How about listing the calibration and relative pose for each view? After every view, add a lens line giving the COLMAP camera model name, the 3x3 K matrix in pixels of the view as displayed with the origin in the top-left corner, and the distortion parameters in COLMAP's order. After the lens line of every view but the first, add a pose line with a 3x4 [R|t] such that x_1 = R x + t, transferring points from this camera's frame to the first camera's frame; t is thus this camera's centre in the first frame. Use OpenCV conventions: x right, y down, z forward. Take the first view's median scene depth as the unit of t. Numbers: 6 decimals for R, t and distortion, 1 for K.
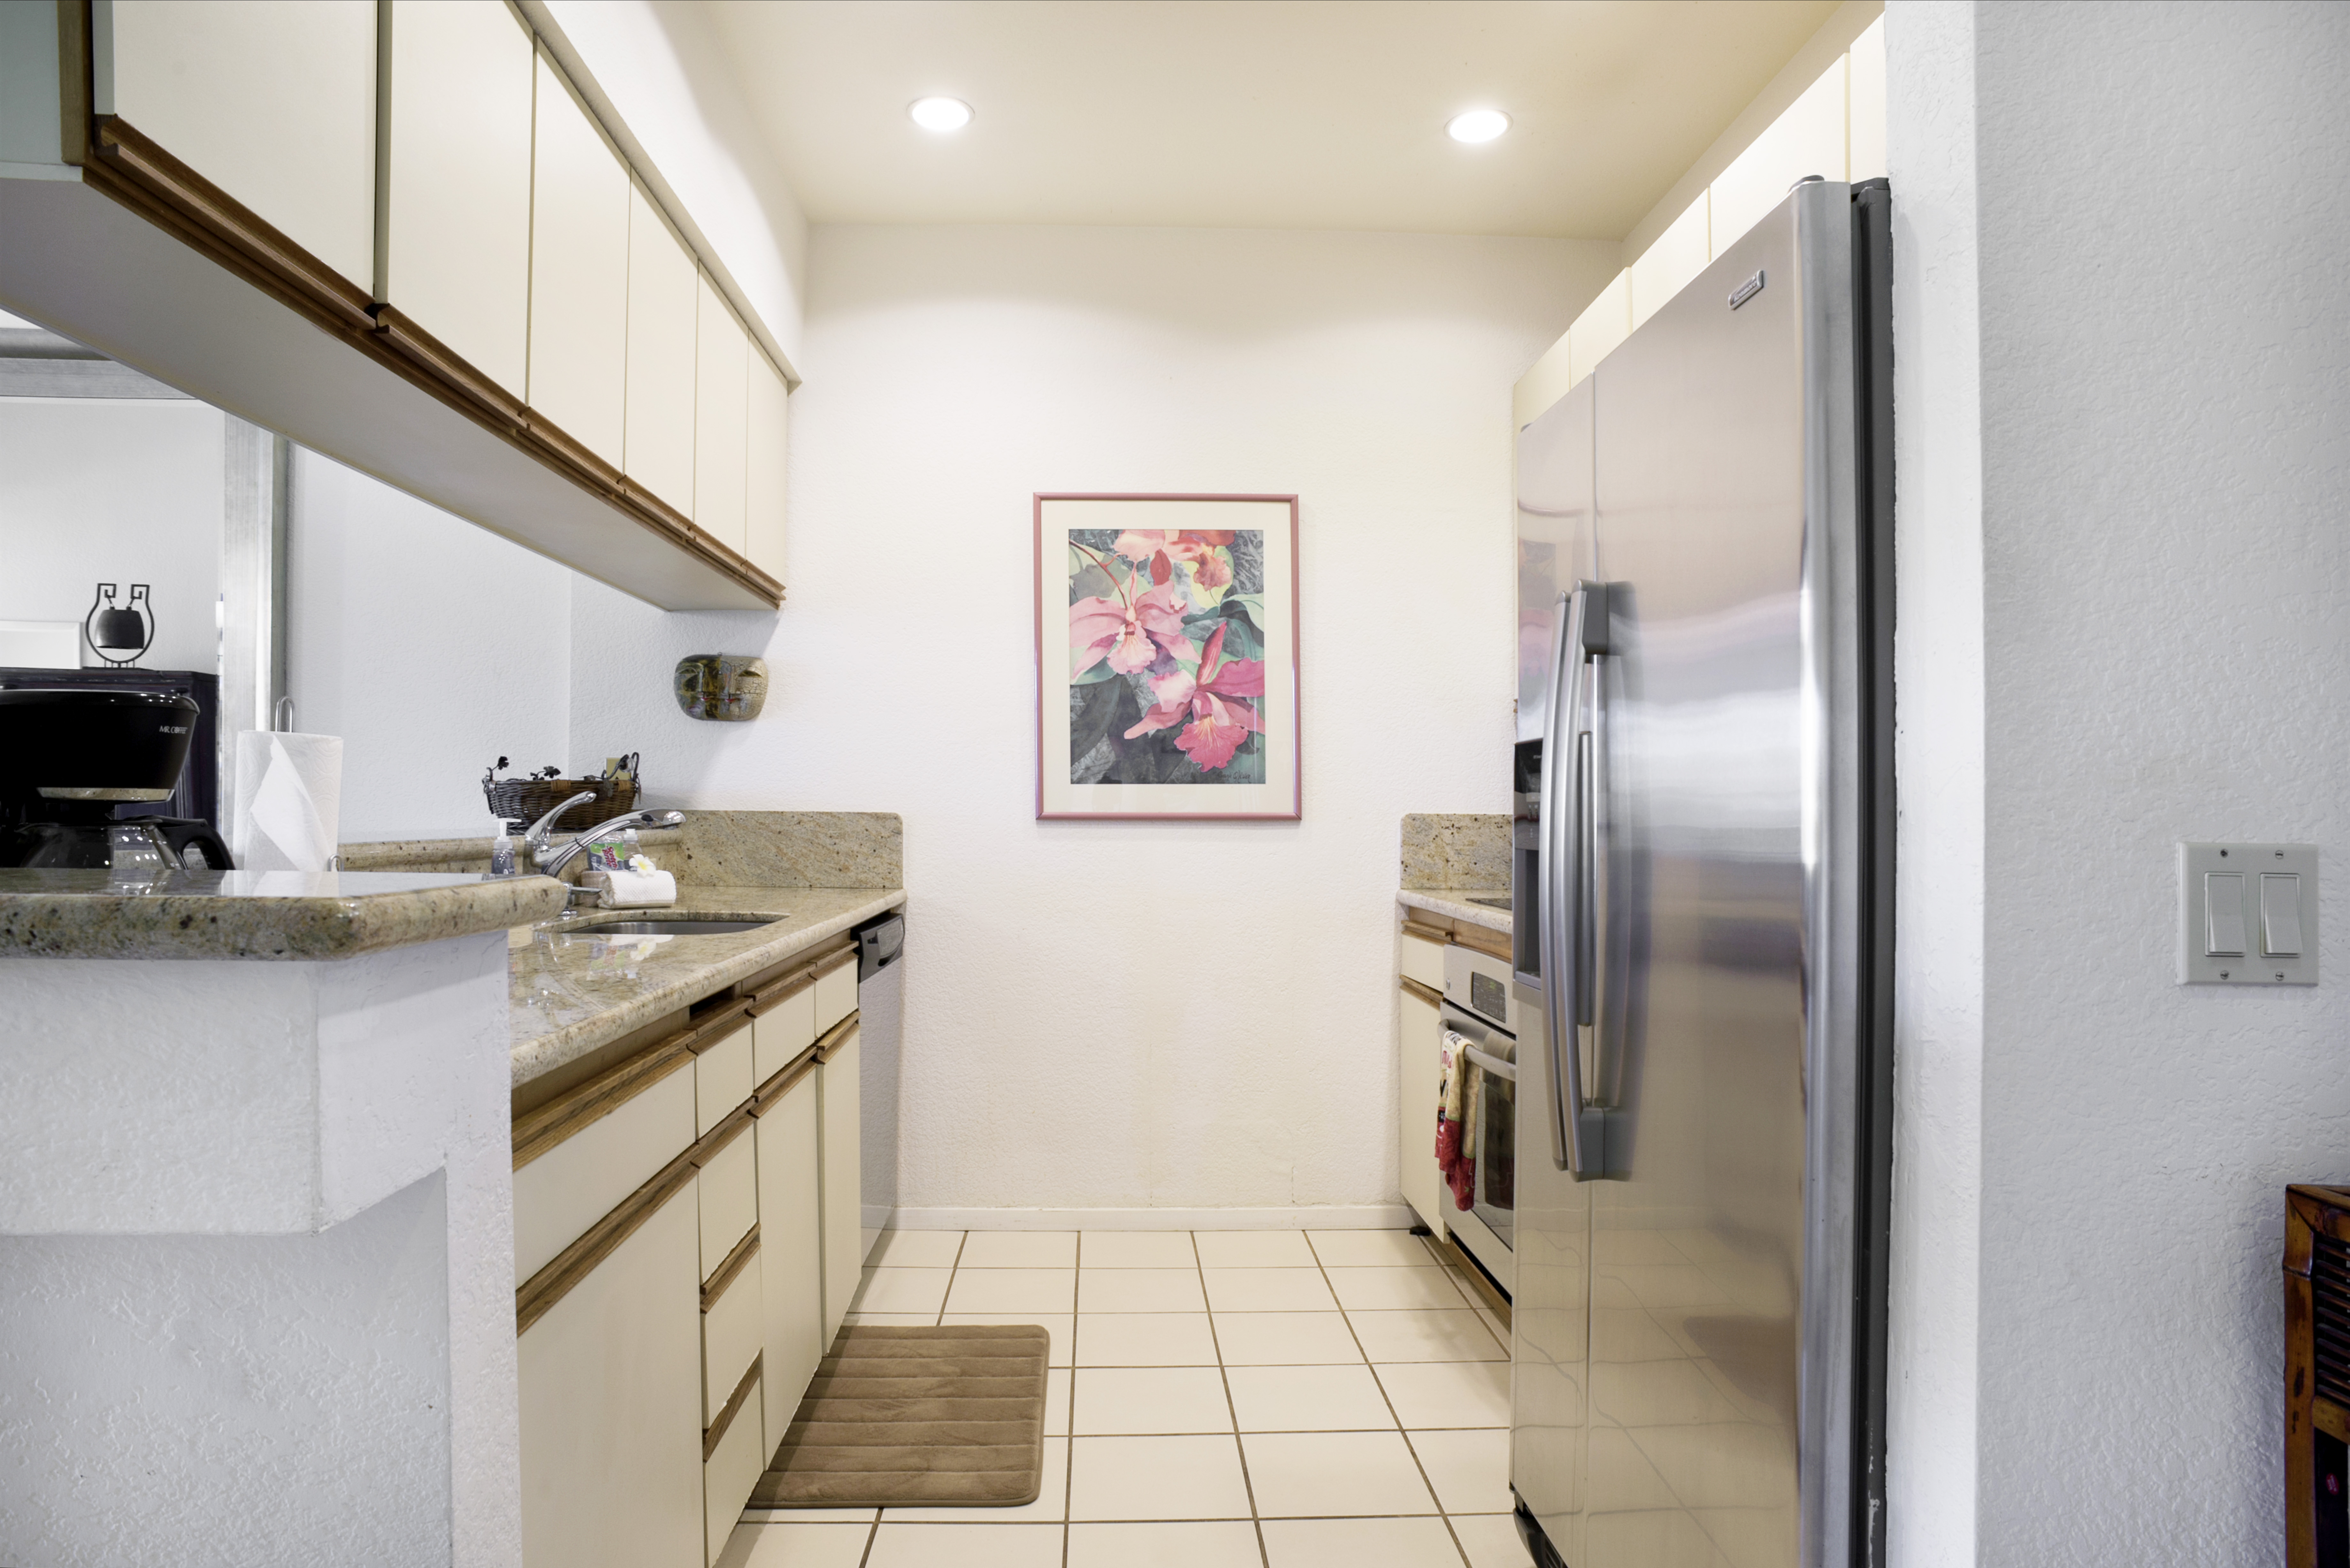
lens RADIAL K [[1389.8, 0, 1175.0], [0, 1389.8, 784.0], [0, 0, 1]] dist [-0.069827, 0.001339]
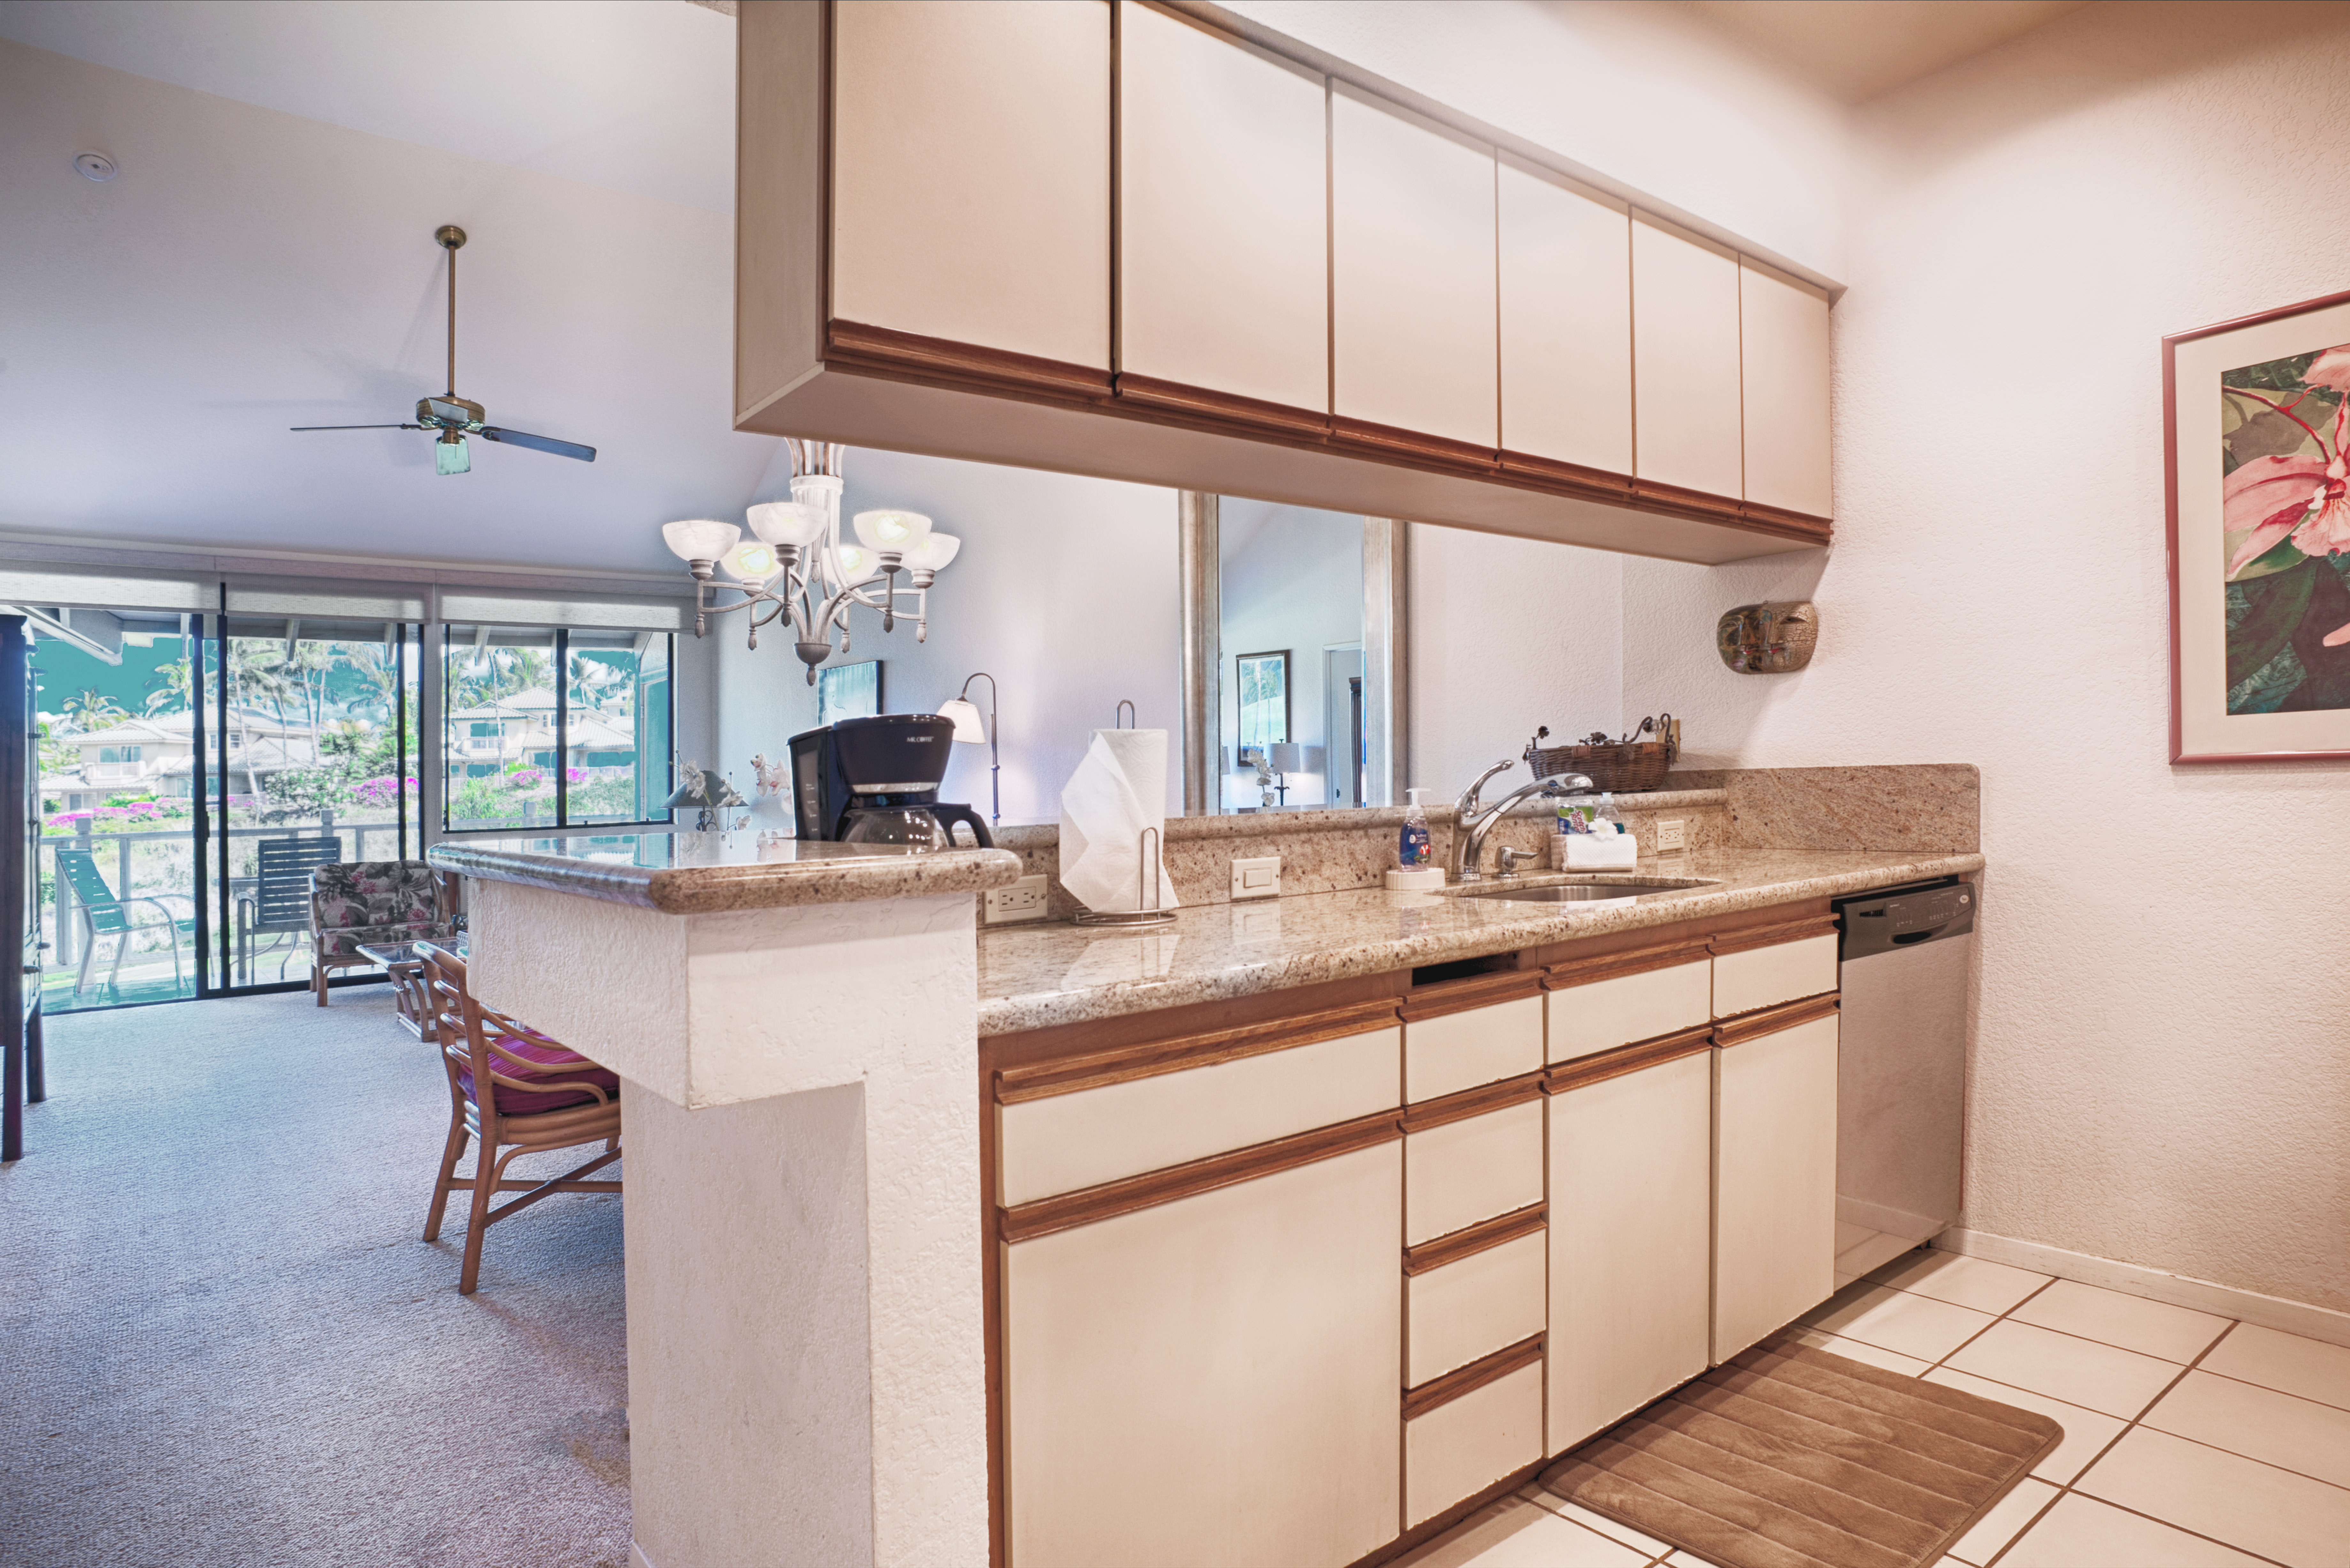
lens RADIAL K [[1354.8, 0, 1176.6], [0, 1354.8, 771.1], [0, 0, 1]] dist [-0.101219, 0.069448]
pose [[0.576099, -0.032095, -0.816750, 0.182474], [0.051290, 0.998679, -0.003067, 0.003253], [0.815769, -0.040124, 0.576984, 0.144606]]
